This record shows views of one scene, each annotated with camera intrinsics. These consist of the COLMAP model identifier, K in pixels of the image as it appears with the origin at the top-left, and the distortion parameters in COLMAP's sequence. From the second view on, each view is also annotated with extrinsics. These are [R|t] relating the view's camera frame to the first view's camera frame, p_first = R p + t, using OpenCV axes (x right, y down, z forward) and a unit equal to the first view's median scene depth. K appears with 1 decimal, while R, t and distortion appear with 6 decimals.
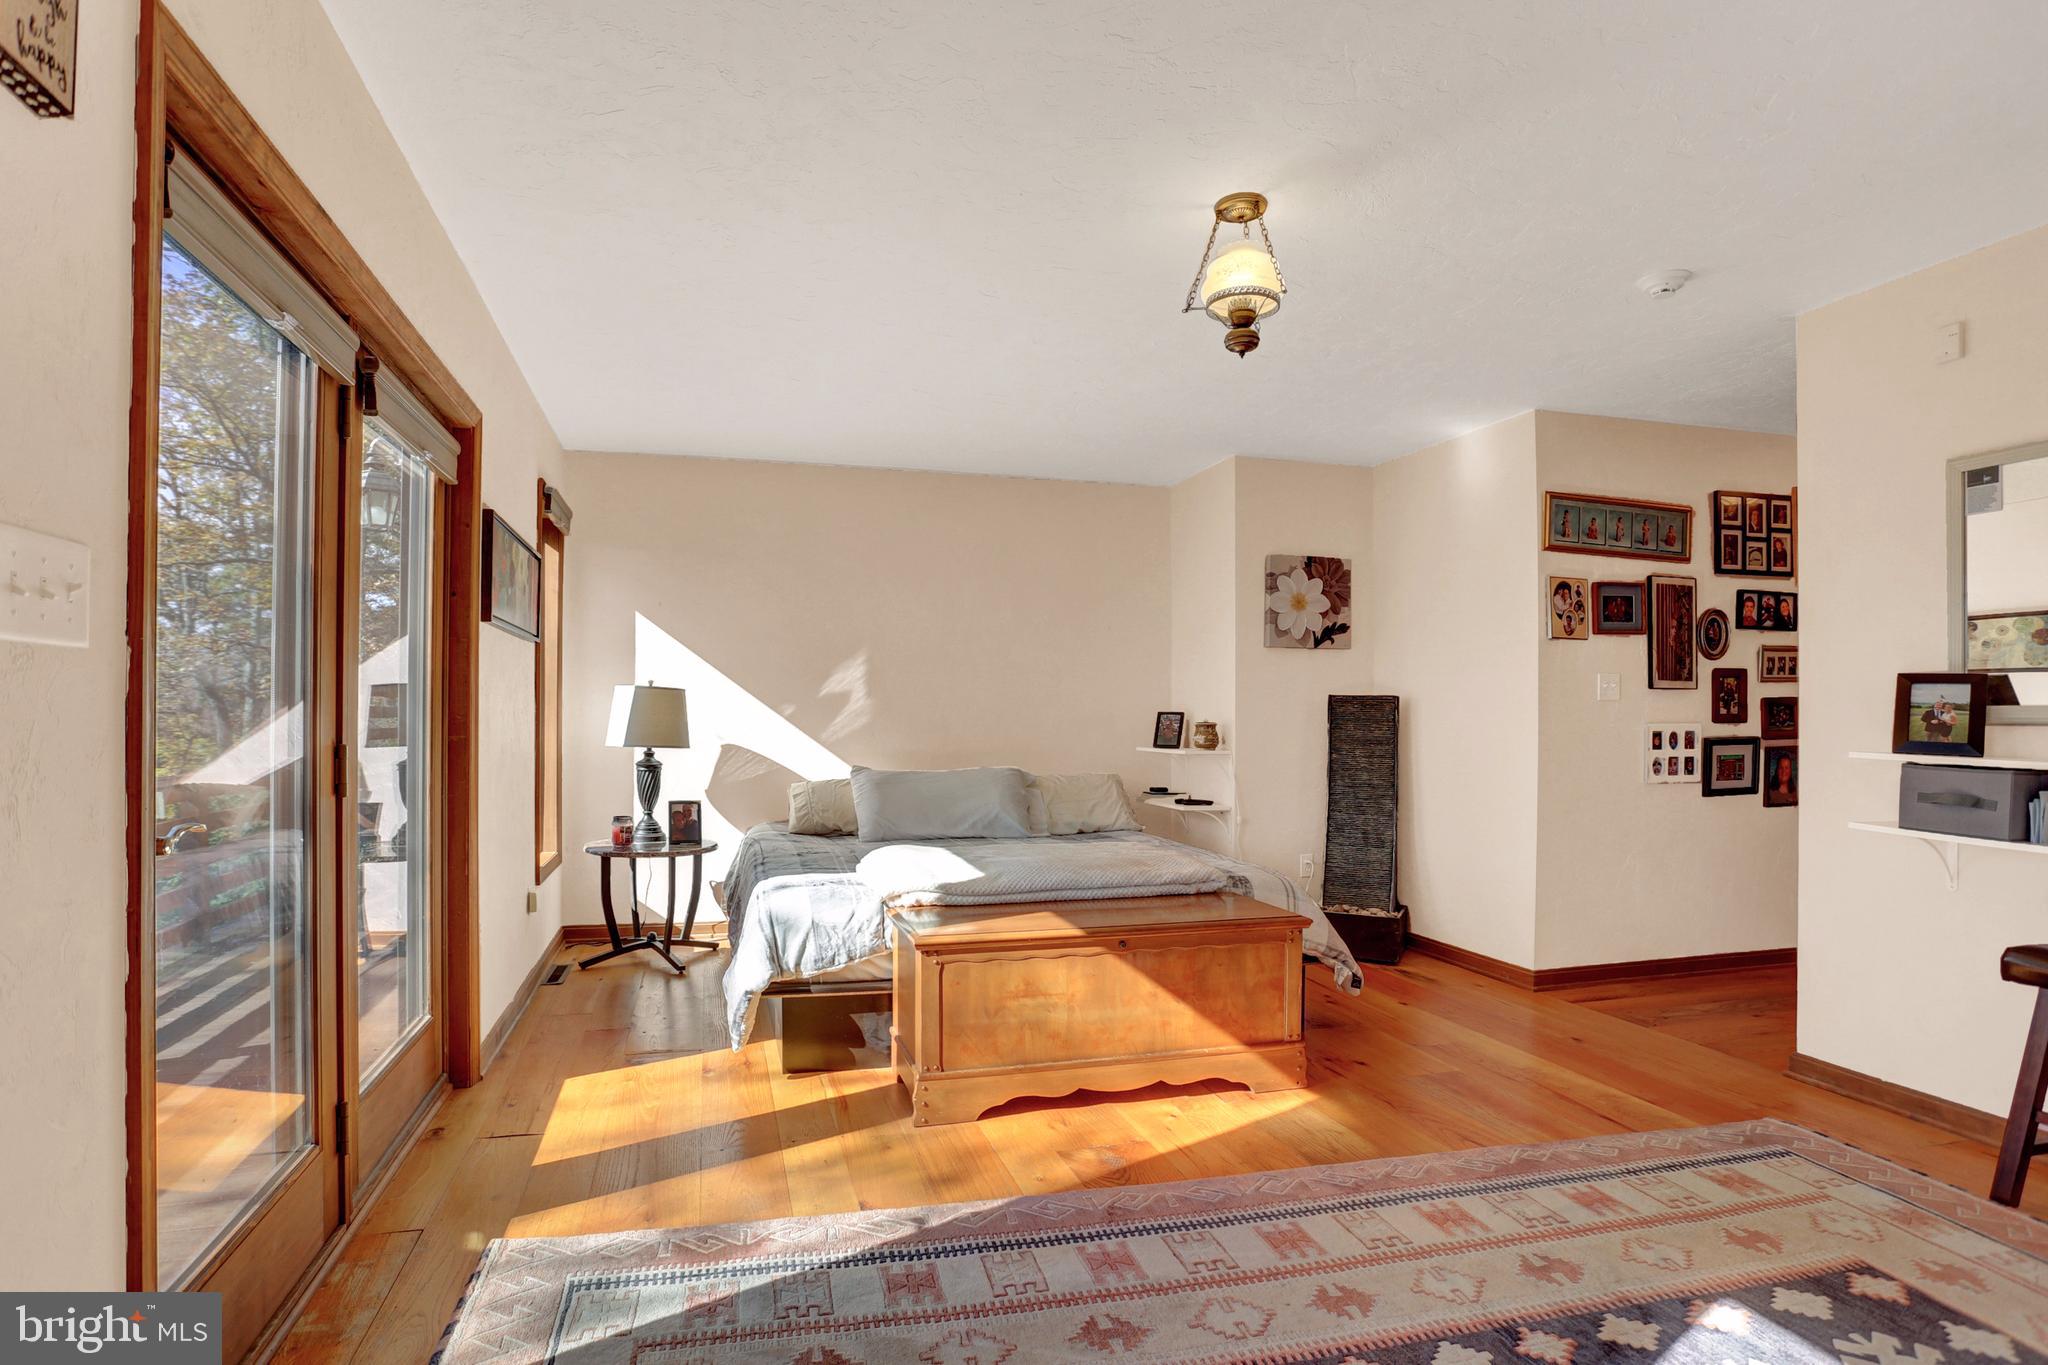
lens RADIAL K [[1011.4, 0, 1018.2], [0, 1011.4, 707.4], [0, 0, 1]] dist [-0.061523, 0.024968]
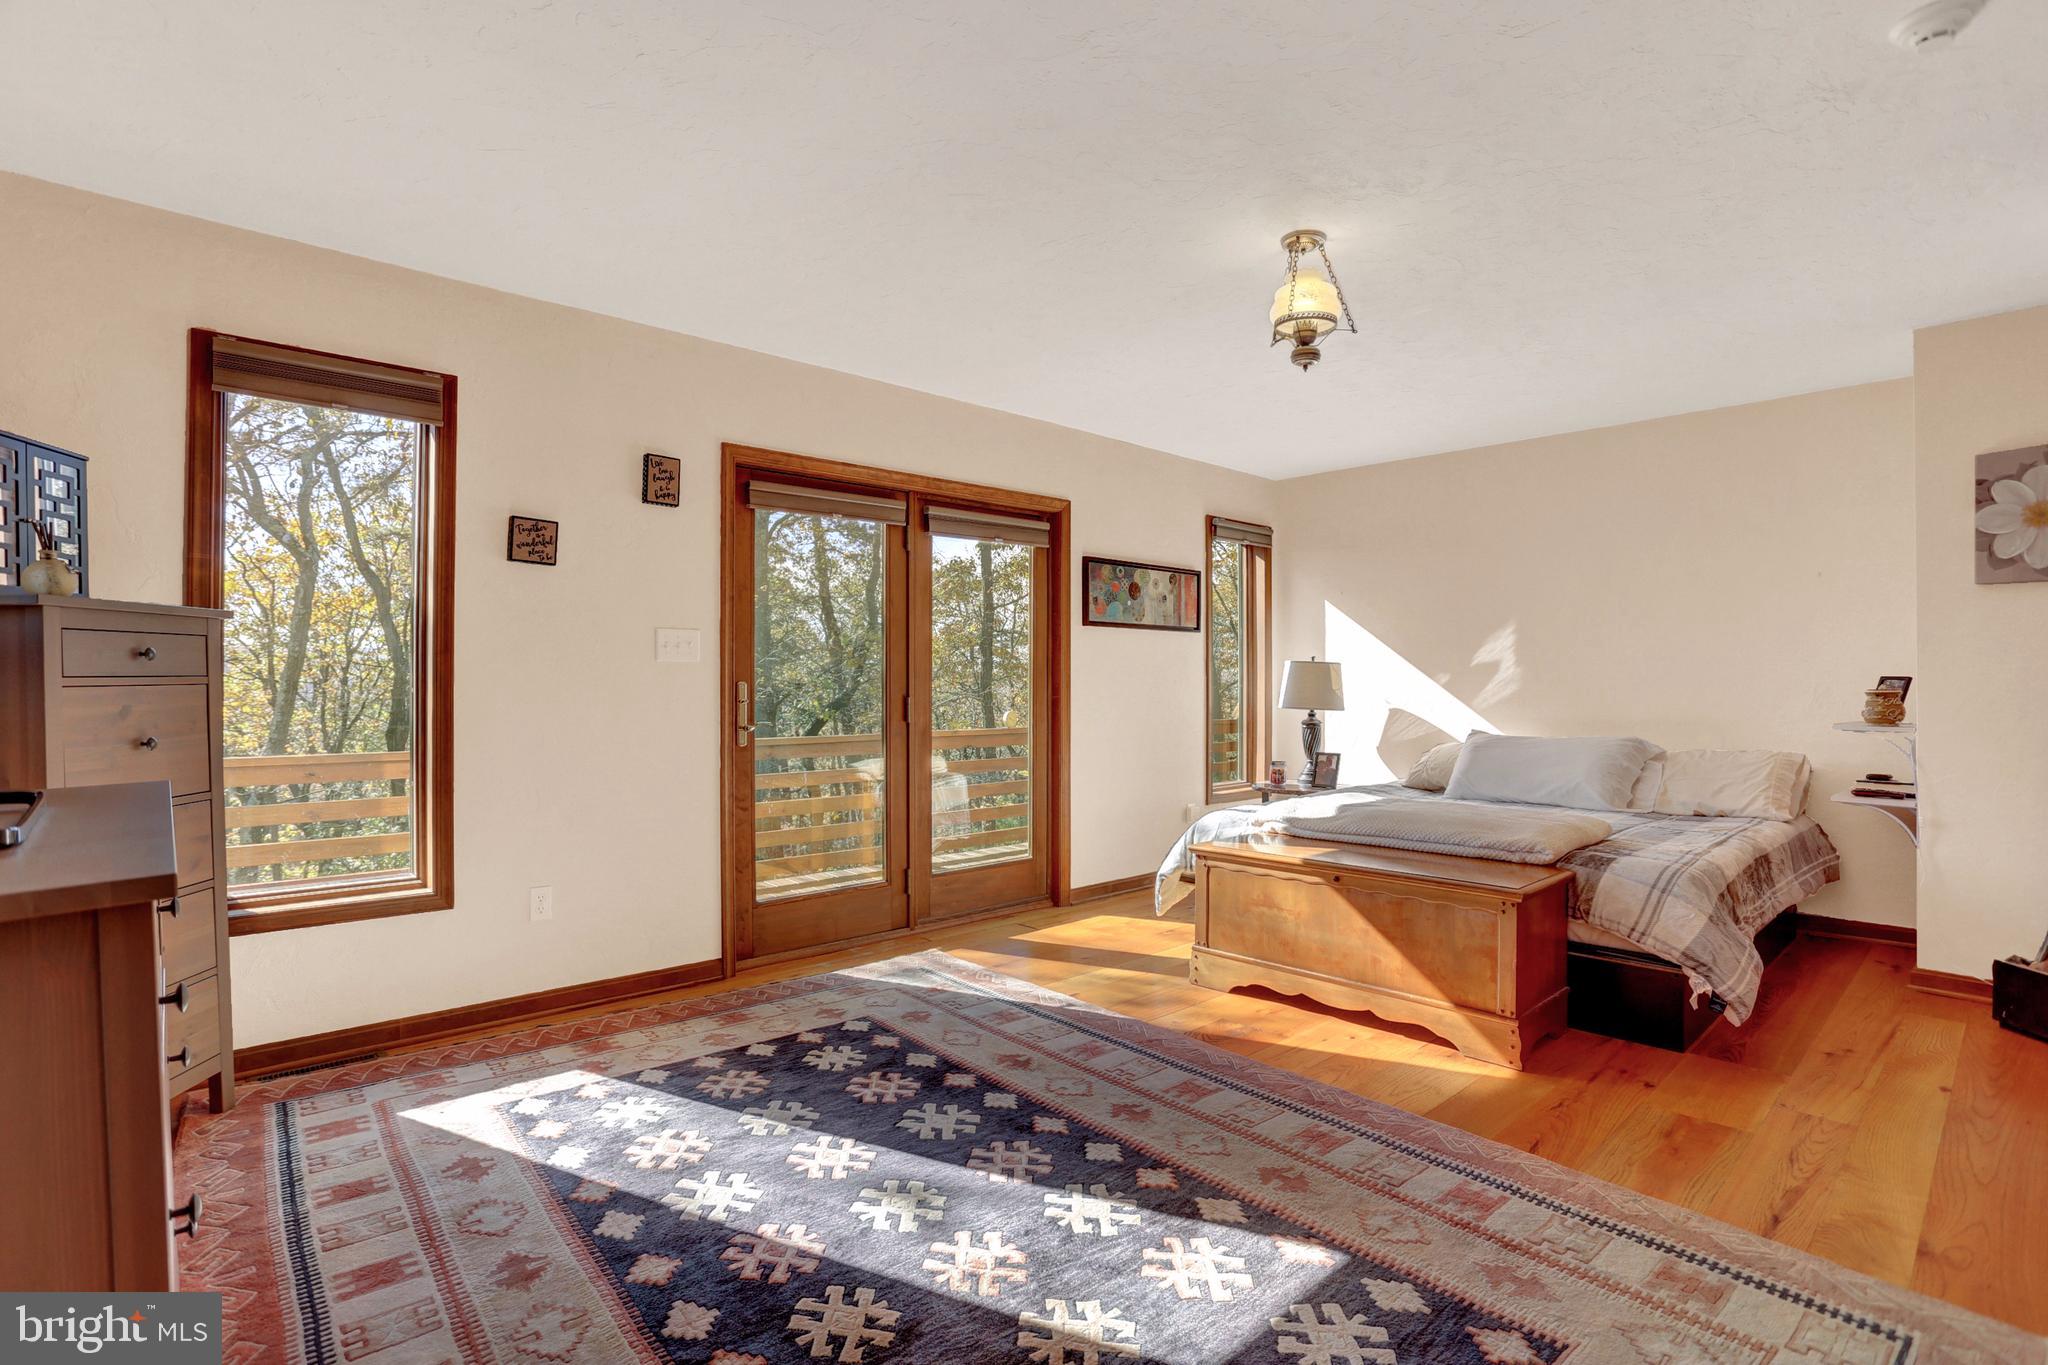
lens RADIAL K [[1010.5, 0, 1032.1], [0, 1010.5, 685.7], [0, 0, 1]] dist [-0.052313, 0.000362]
pose [[0.472362, -0.004002, -0.881396, 0.943184], [0.007533, 0.999971, -0.000503, 0.013254], [0.881373, -0.006402, 0.472378, 0.157532]]
